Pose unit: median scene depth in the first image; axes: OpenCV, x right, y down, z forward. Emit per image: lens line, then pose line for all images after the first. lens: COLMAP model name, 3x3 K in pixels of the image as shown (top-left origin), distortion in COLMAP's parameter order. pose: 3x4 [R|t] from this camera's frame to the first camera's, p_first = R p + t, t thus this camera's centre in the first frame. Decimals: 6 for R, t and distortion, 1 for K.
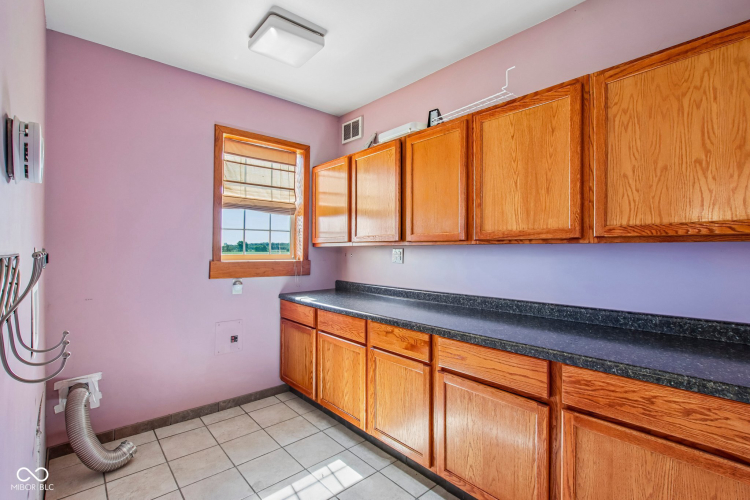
lens RADIAL K [[353.0, 0, 370.4], [0, 353.0, 254.8], [0, 0, 1]] dist [-0.003897, 0.001705]
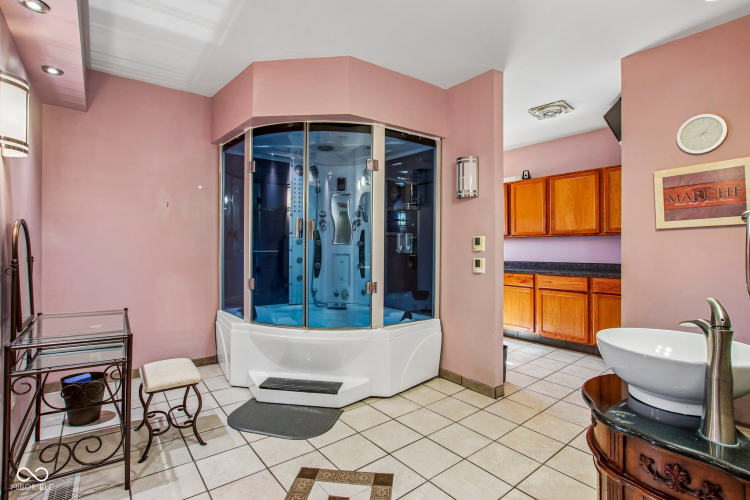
lens RADIAL K [[353.0, 0, 379.7], [0, 353.0, 245.2], [0, 0, 1]] dist [-0.003897, 0.001705]
pose [[0.999657, 0.010638, -0.023924, -0.789468], [-0.011404, 0.999419, -0.032118, 0.120773], [0.023568, 0.032379, 0.999198, -1.343581]]
